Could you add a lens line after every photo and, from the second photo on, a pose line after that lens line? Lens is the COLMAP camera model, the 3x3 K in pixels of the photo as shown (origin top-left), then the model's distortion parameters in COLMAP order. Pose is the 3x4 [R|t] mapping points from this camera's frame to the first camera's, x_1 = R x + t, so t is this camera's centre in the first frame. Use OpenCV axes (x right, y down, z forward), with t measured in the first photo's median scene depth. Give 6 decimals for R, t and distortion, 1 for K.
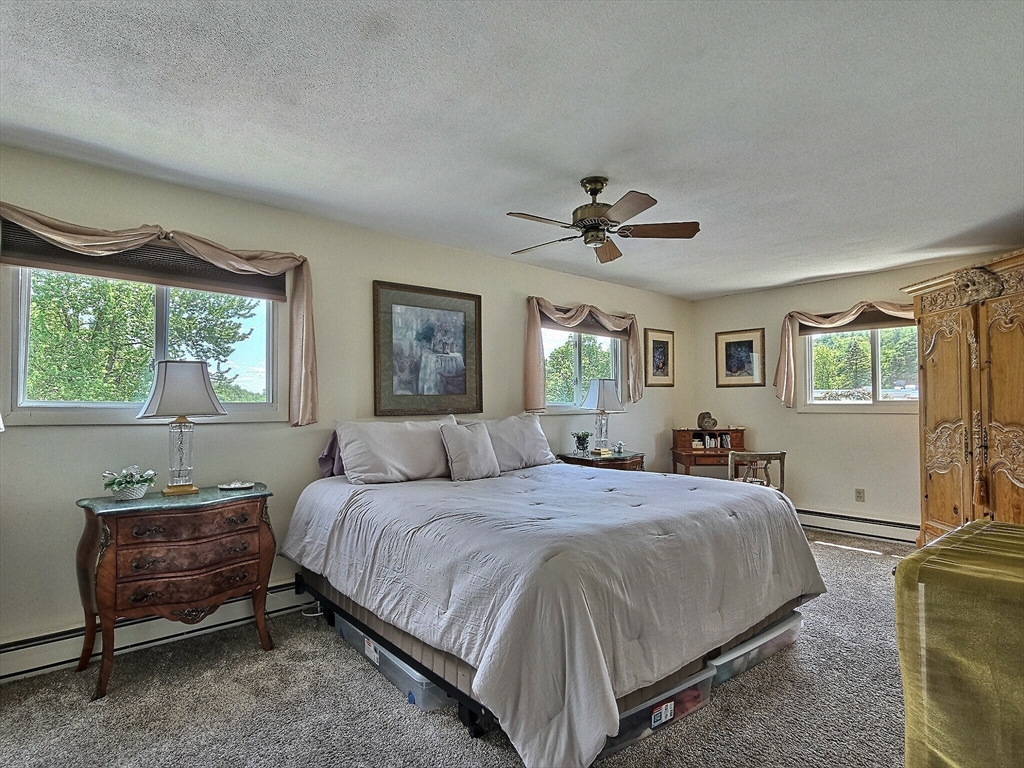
lens RADIAL K [[543.2, 0, 493.4], [0, 543.2, 385.8], [0, 0, 1]] dist [-0.005411, 0.000066]
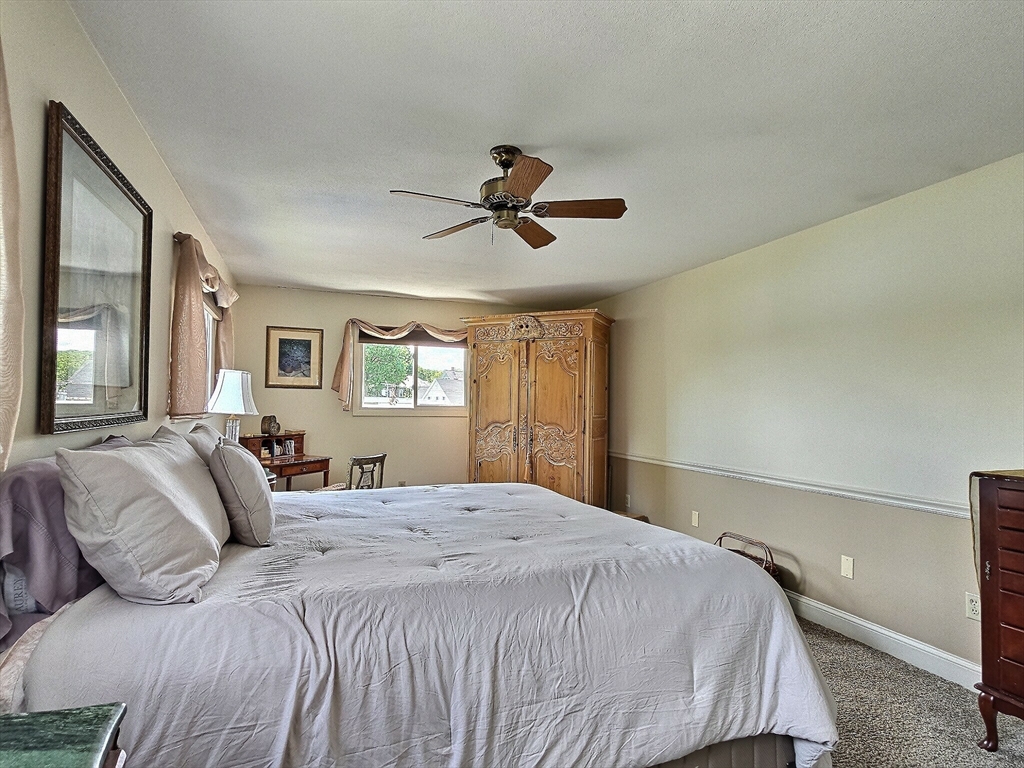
lens RADIAL K [[543.2, 0, 510.5], [0, 543.2, 385.6], [0, 0, 1]] dist [-0.005411, 0.000066]
pose [[0.356474, 0.045772, 0.933183, -0.315044], [-0.046118, 0.998444, -0.031356, 0.010636], [-0.933166, -0.031859, 0.358030, 0.350726]]
